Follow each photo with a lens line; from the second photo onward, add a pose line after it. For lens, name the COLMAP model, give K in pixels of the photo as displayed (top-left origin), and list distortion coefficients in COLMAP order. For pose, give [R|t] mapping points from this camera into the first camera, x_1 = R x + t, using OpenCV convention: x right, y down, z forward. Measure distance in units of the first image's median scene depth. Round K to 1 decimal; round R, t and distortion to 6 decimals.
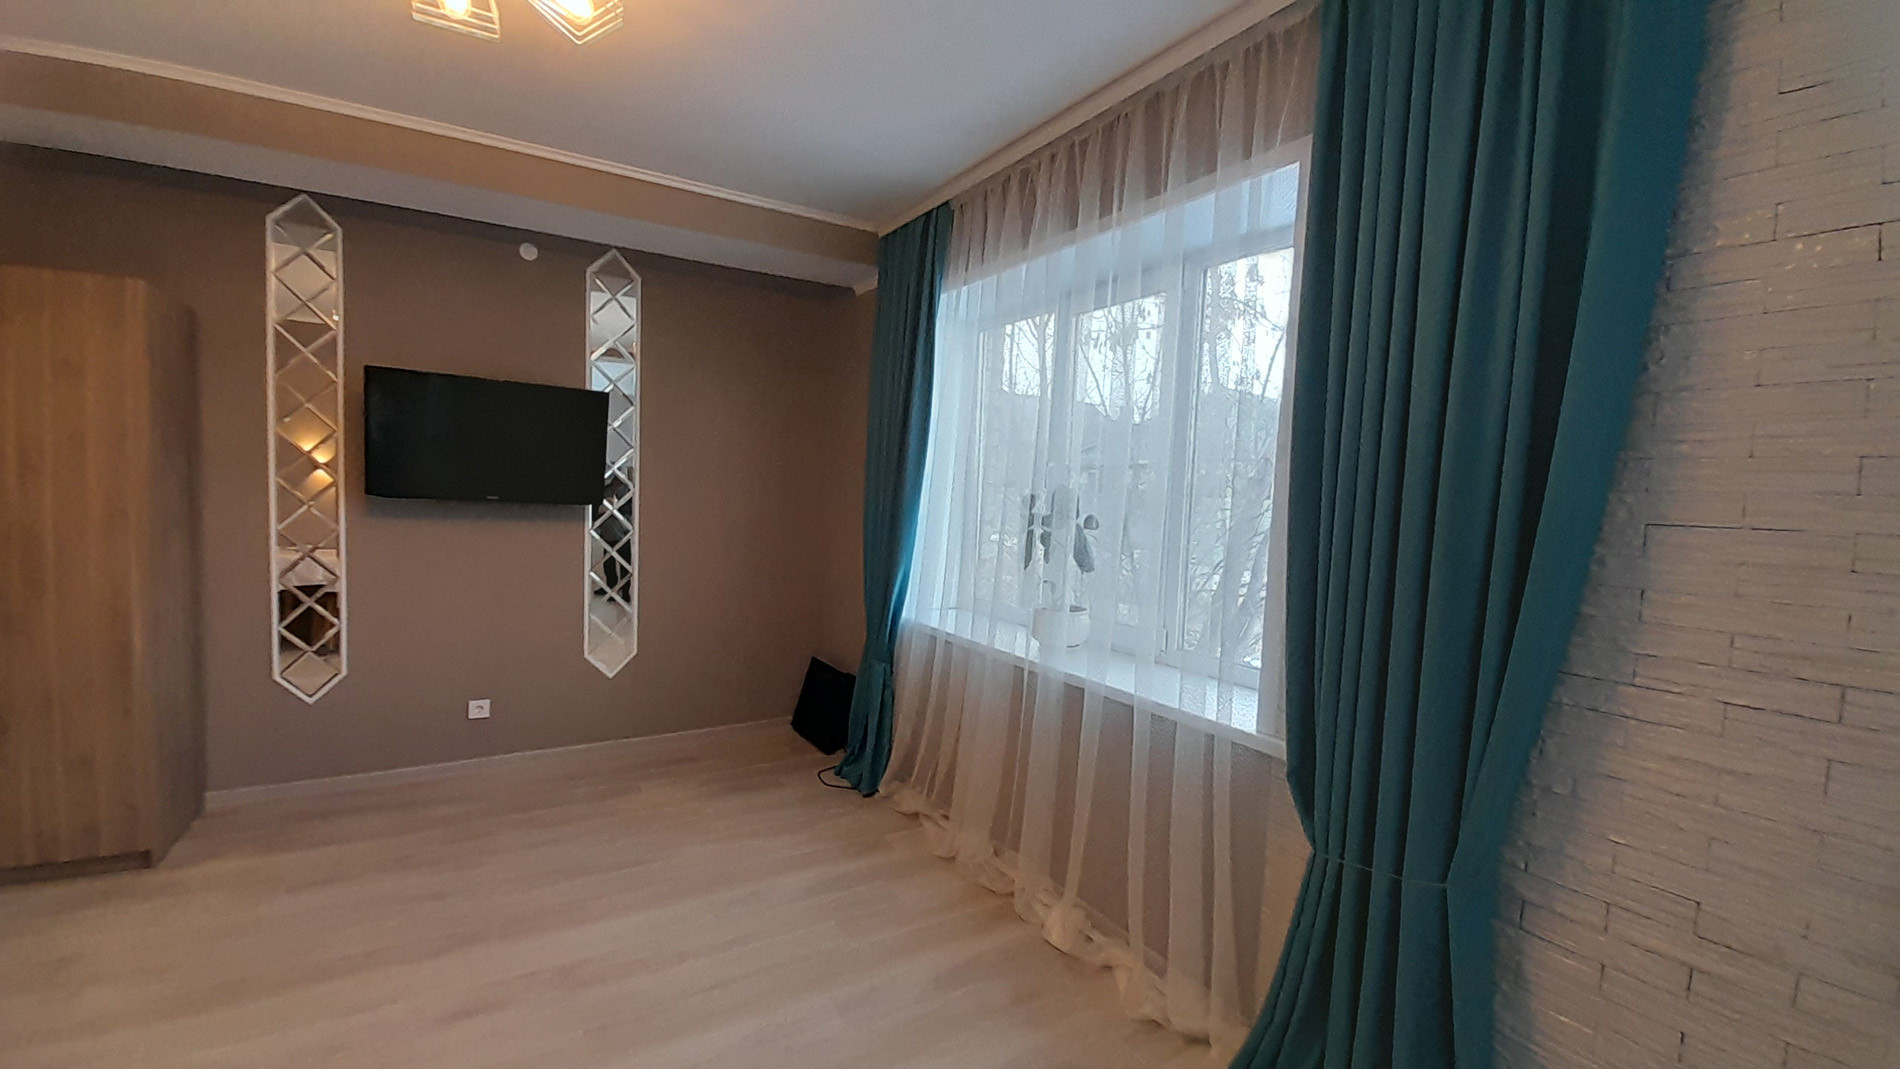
lens RADIAL K [[742.8, 0, 939.1], [0, 742.8, 547.0], [0, 0, 1]] dist [-0.000394, -0.008727]
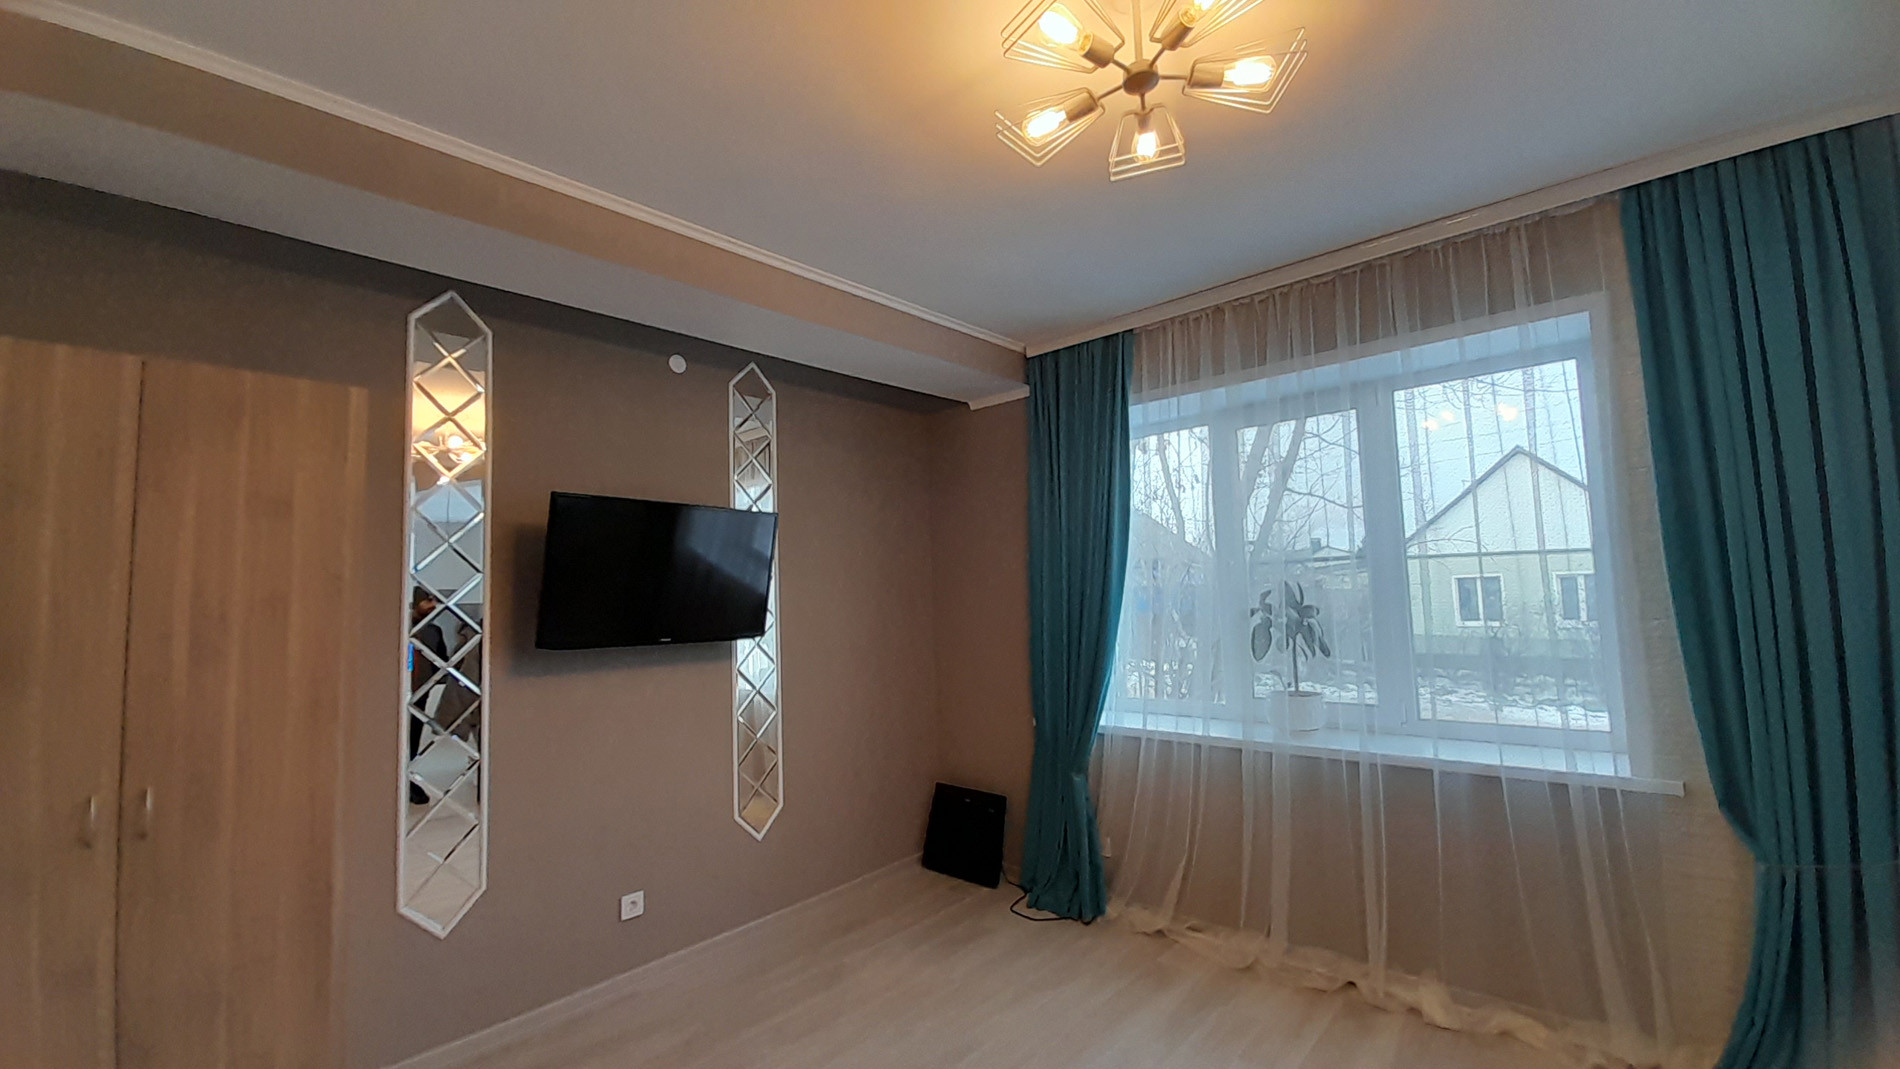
lens RADIAL K [[742.8, 0, 940.8], [0, 742.8, 542.7], [0, 0, 1]] dist [-0.000394, -0.008727]
pose [[0.956910, -0.051355, 0.285808, -0.632293], [0.092386, 0.986938, -0.131979, -0.040709], [-0.275297, 0.152697, 0.949155, 0.103919]]
